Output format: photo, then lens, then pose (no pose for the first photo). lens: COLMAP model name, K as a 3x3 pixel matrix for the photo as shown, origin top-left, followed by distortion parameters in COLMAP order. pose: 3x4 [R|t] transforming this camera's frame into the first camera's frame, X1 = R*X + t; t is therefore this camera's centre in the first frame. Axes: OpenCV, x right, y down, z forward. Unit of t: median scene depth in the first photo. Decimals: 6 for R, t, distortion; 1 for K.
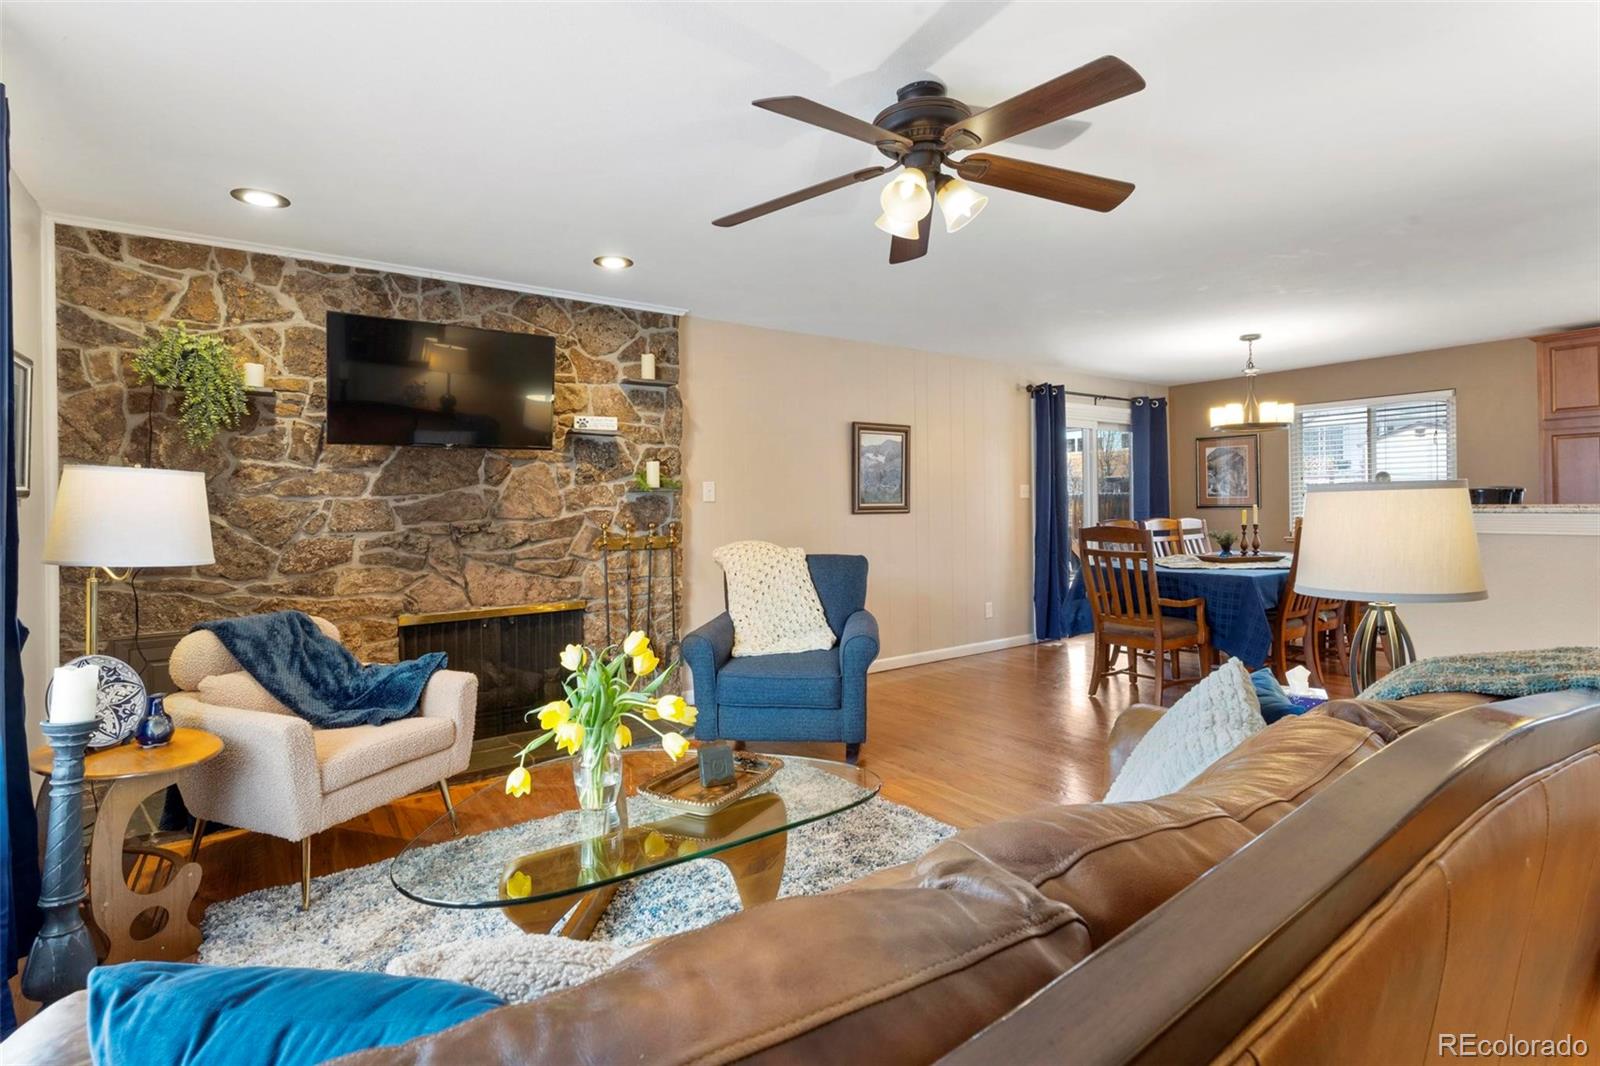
lens RADIAL K [[752.4, 0, 806.4], [0, 752.4, 513.5], [0, 0, 1]] dist [-0.001063, -0.000568]
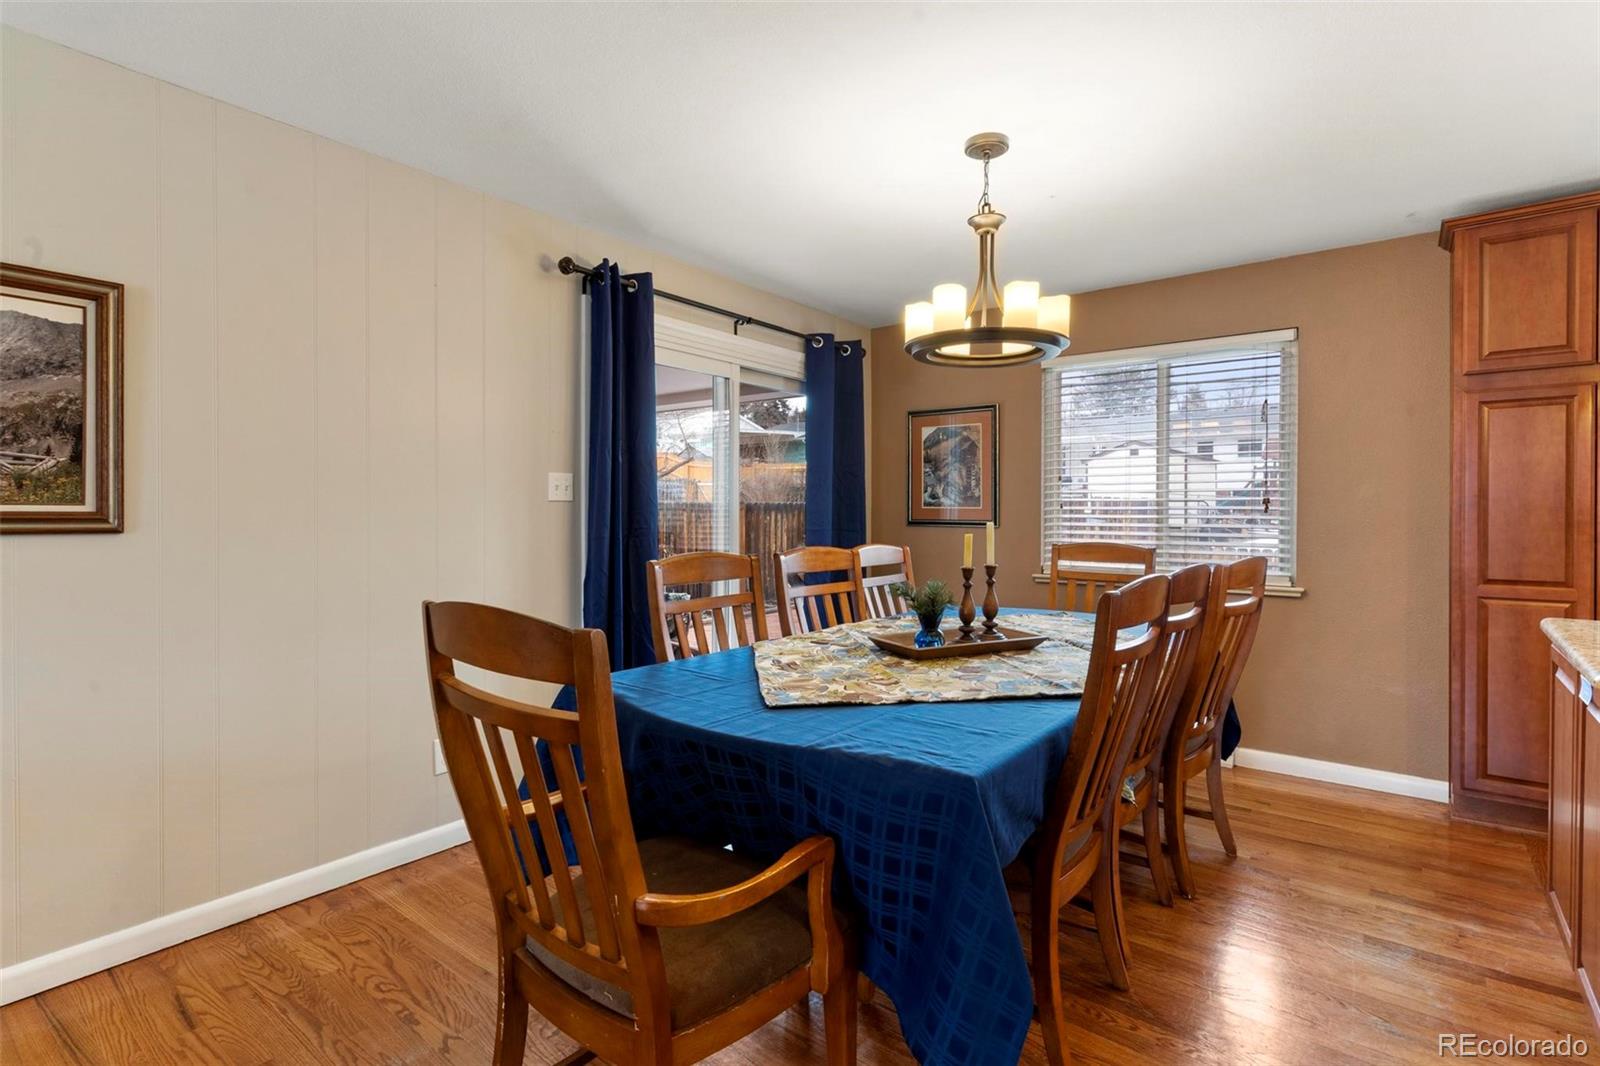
lens RADIAL K [[780.9, 0, 800.0], [0, 780.9, 533.0], [0, 0, 1]] dist [0.000052, 0.000191]
pose [[0.956448, 0.008497, 0.291779, 0.312612], [-0.012625, 0.999845, 0.012268, -0.009009], [-0.291629, -0.015418, 0.956407, 0.521230]]
